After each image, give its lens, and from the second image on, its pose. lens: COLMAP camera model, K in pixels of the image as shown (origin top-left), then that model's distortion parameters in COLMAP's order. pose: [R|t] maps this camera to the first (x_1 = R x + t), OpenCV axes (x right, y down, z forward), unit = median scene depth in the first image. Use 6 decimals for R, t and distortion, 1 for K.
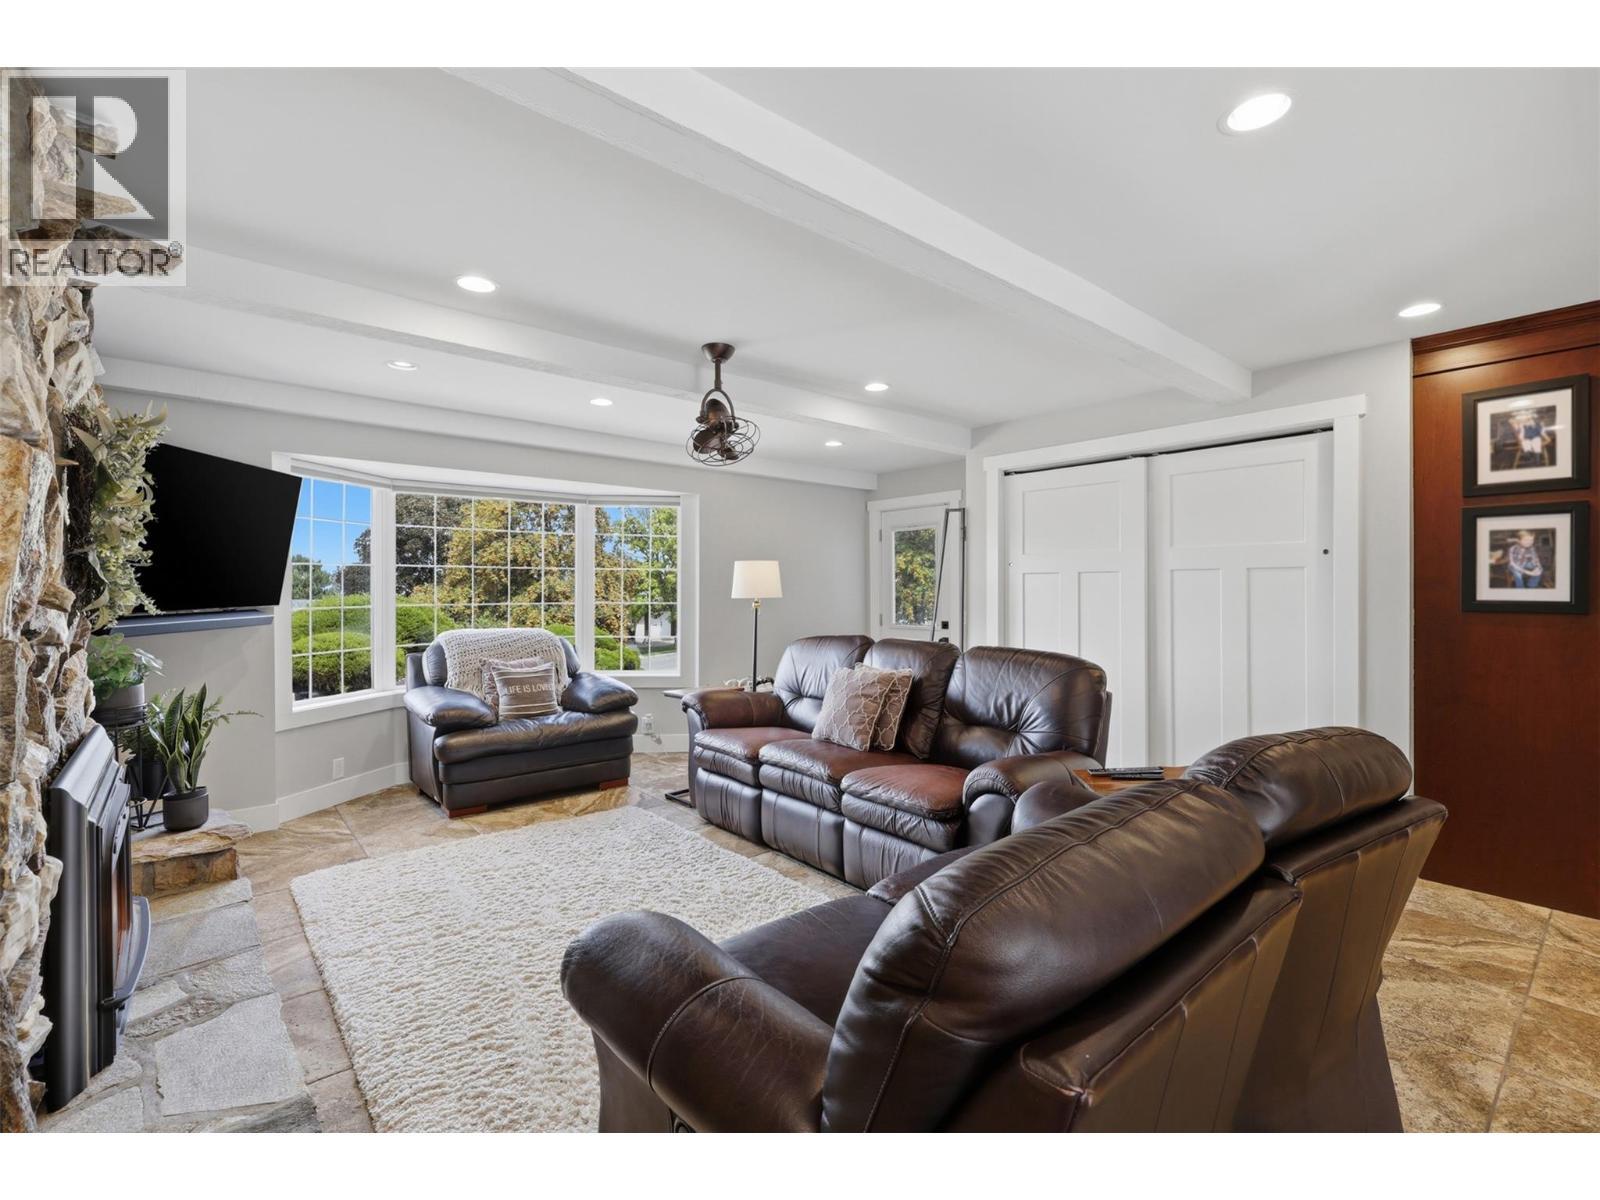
lens RADIAL K [[719.3, 0, 800.2], [0, 719.3, 587.8], [0, 0, 1]] dist [-0.000100, -0.000122]
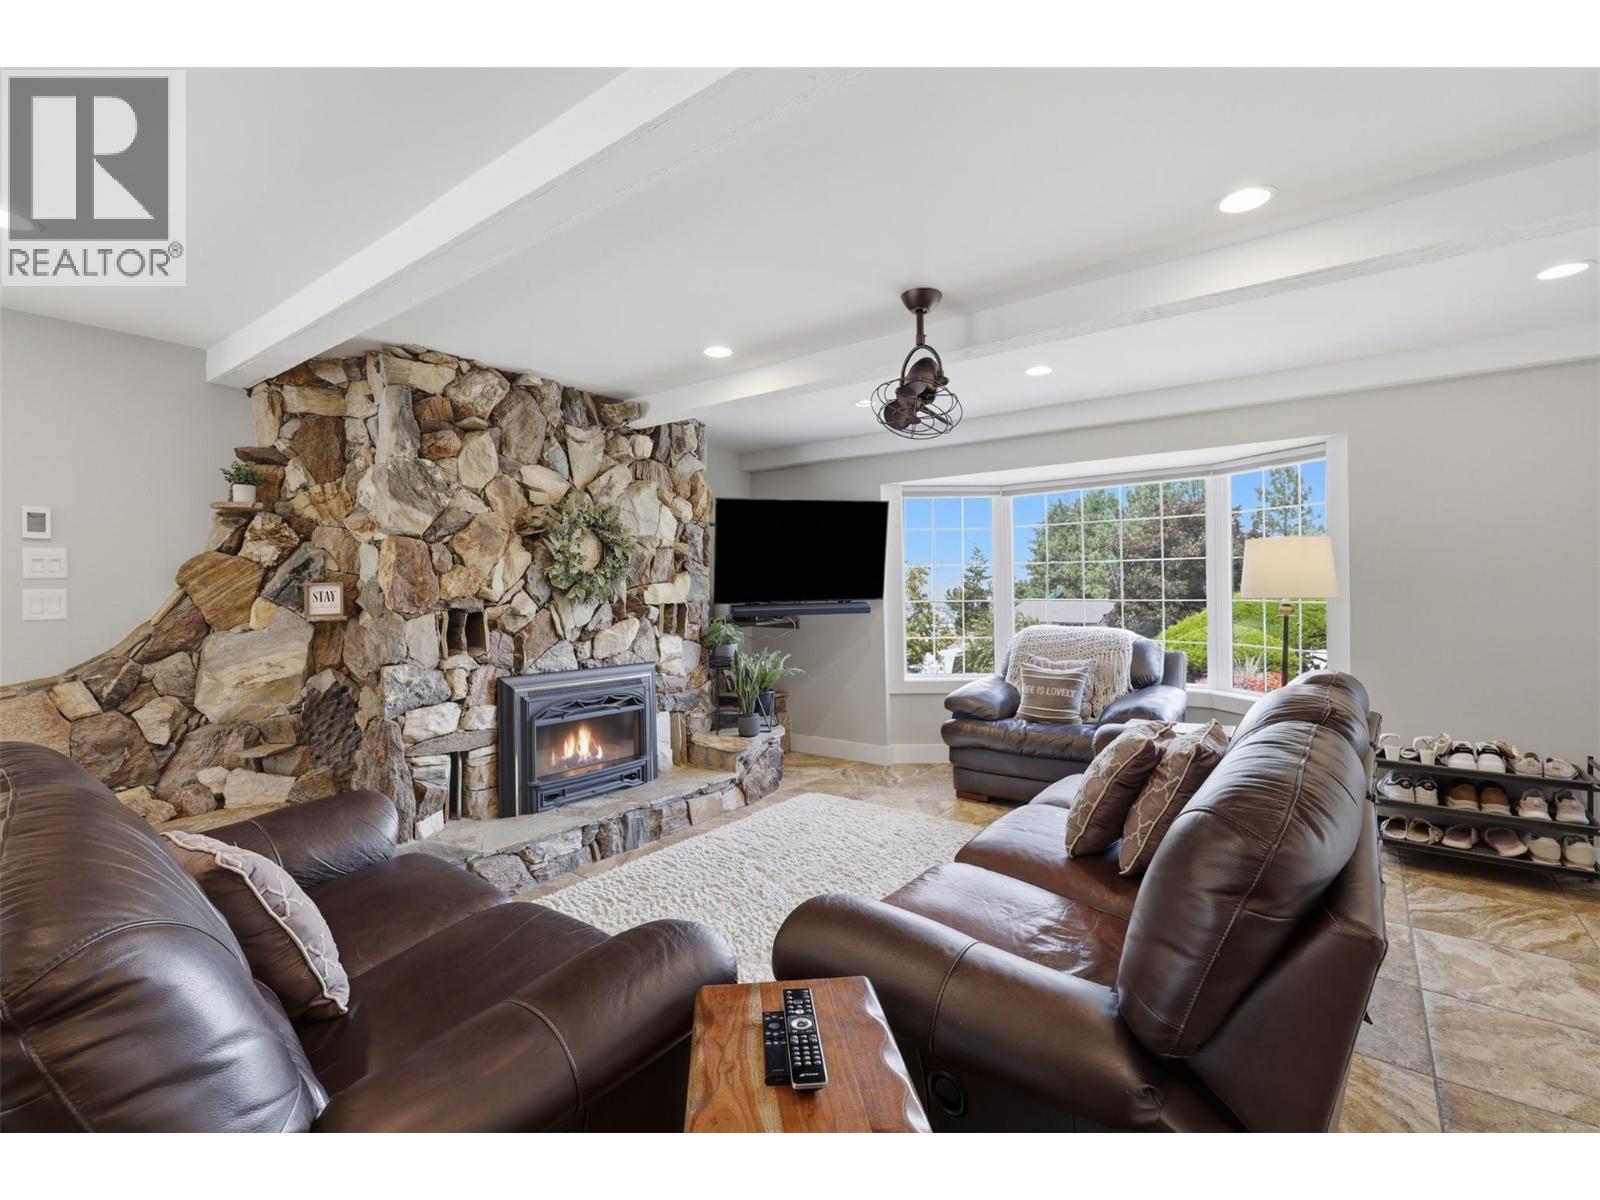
lens RADIAL K [[719.3, 0, 800.2], [0, 719.3, 587.8], [0, 0, 1]] dist [-0.000100, -0.000122]
pose [[0.219181, -0.001165, -0.975683, 0.657291], [0.010284, 0.999946, 0.001116, 0.000530], [0.975630, -0.010279, 0.219181, 0.673348]]
